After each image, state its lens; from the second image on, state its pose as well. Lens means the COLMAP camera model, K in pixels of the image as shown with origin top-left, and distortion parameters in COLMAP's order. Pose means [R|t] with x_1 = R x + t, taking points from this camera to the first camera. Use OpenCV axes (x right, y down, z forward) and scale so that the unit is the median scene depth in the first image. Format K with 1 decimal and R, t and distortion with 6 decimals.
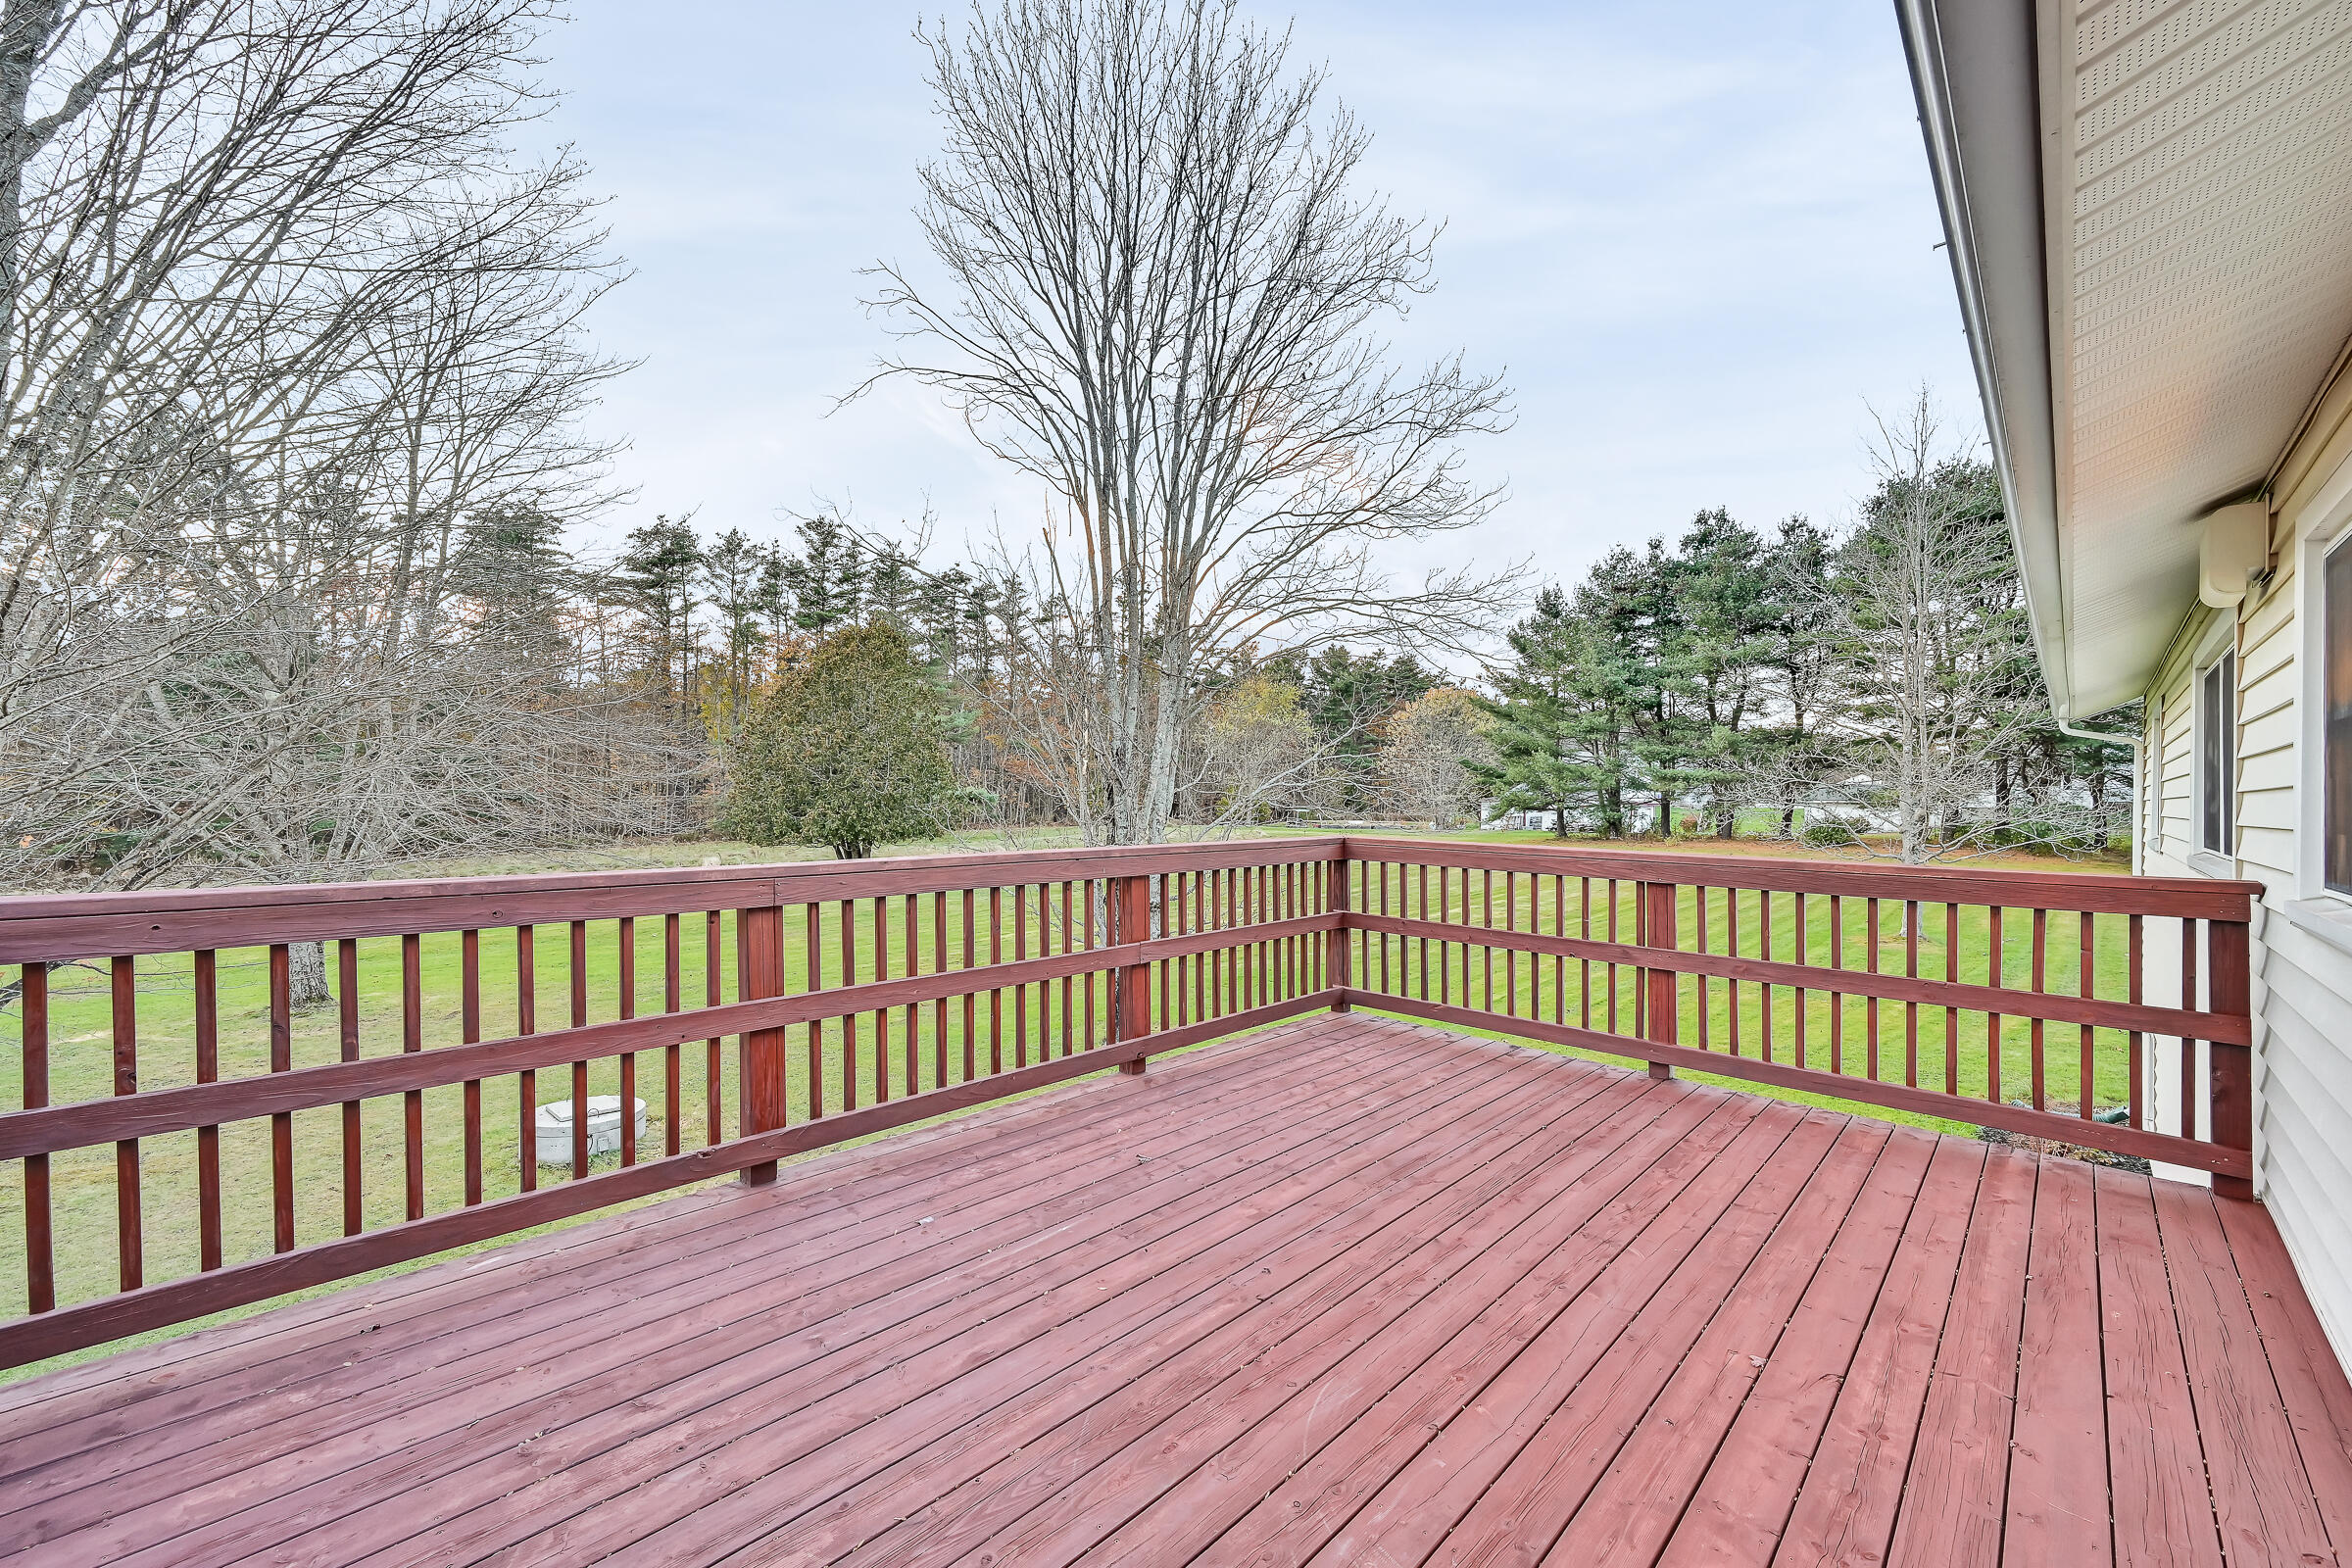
lens RADIAL K [[953.5, 0, 1166.0], [0, 953.5, 776.2], [0, 0, 1]] dist [0.000122, 0.000235]
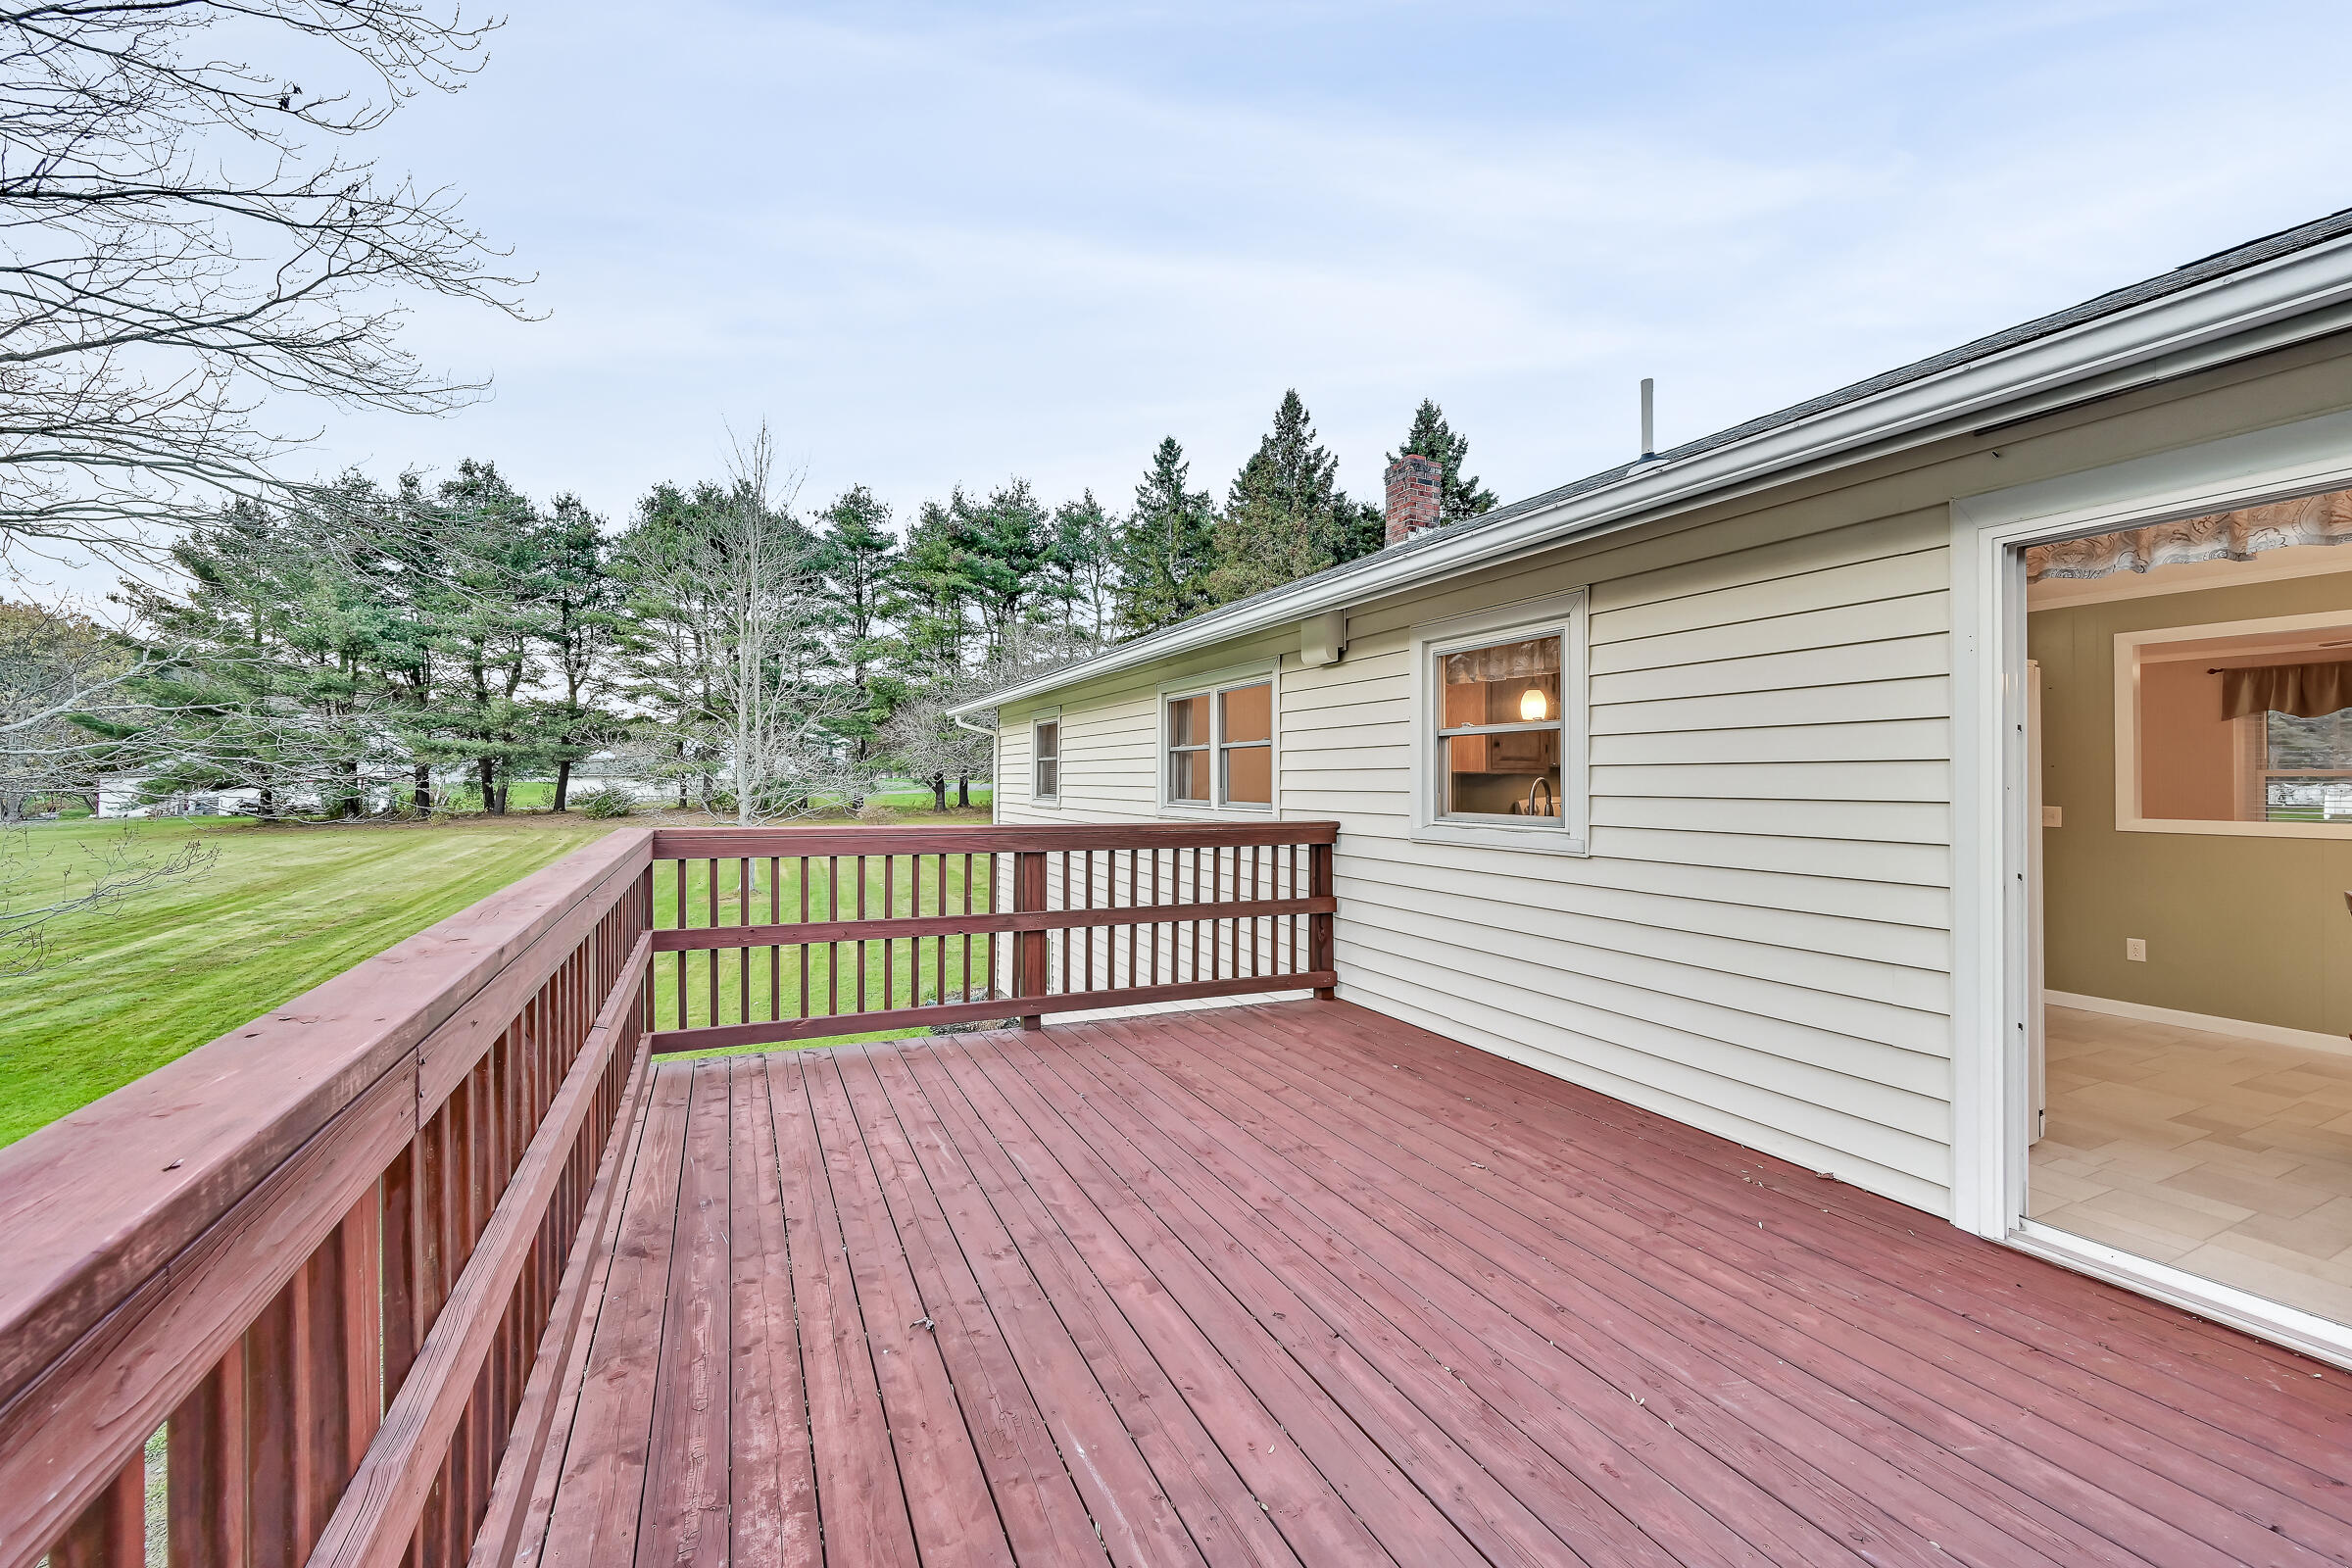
lens RADIAL K [[935.7, 0, 1177.7], [0, 935.7, 757.2], [0, 0, 1]] dist [-0.000638, -0.000104]
pose [[0.355123, 0.012158, 0.934741, -0.429585], [-0.019393, 0.999796, -0.005636, 0.005681], [-0.934619, -0.016126, 0.355286, 0.457508]]
